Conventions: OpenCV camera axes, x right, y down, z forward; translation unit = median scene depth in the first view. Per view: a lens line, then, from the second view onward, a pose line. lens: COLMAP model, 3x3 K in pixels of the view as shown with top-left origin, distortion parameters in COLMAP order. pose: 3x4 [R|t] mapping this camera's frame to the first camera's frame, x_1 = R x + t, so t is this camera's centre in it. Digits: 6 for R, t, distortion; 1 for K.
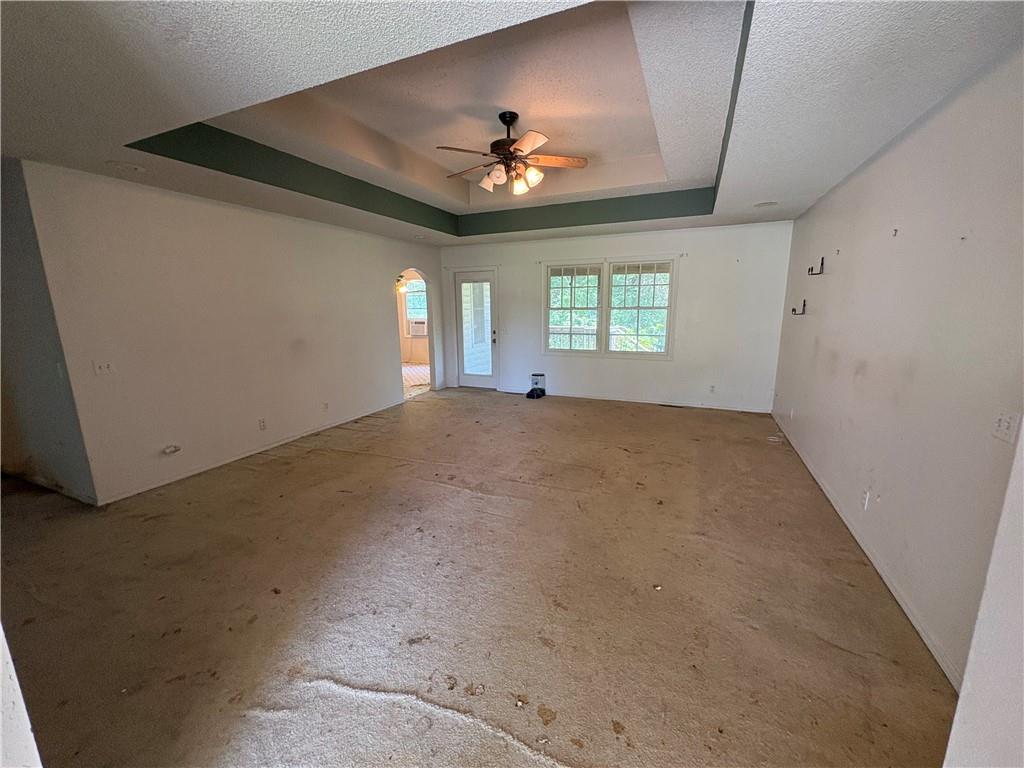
lens RADIAL K [[408.1, 0, 510.0], [0, 408.1, 383.3], [0, 0, 1]] dist [0.002126, 0.000179]
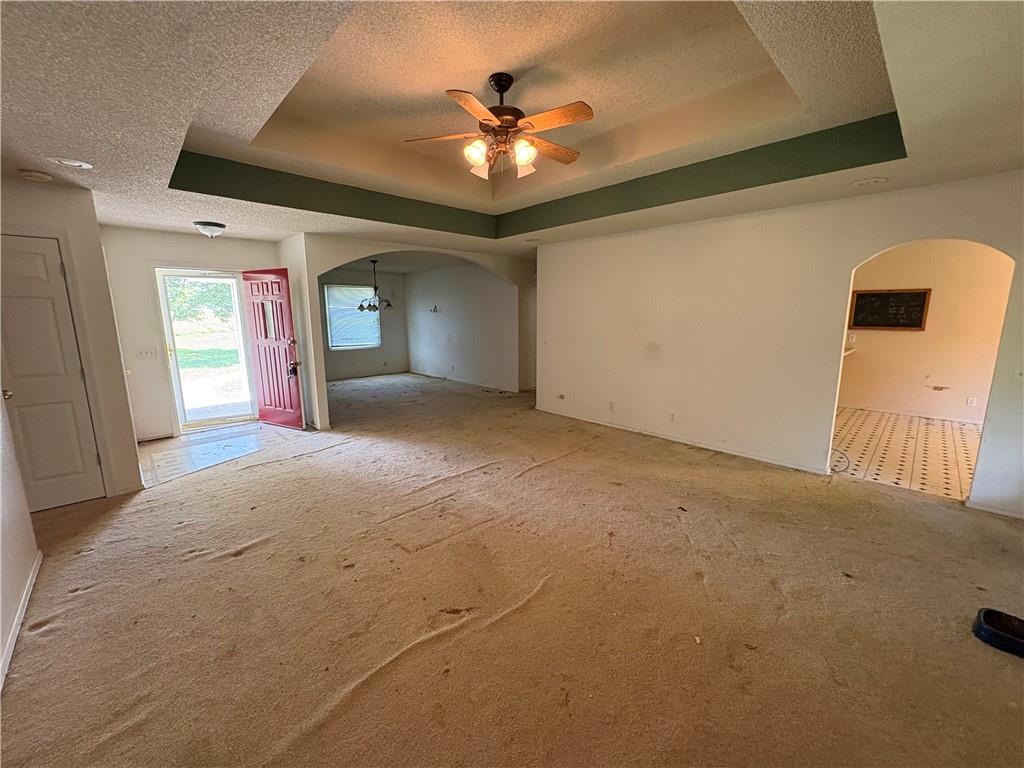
lens RADIAL K [[408.1, 0, 510.3], [0, 408.1, 382.6], [0, 0, 1]] dist [0.002126, 0.000179]
pose [[-0.381086, 0.174888, -0.907848, 0.651105], [-0.165803, 0.953099, 0.253204, -0.237205], [0.909551, 0.247017, -0.334215, 1.139941]]
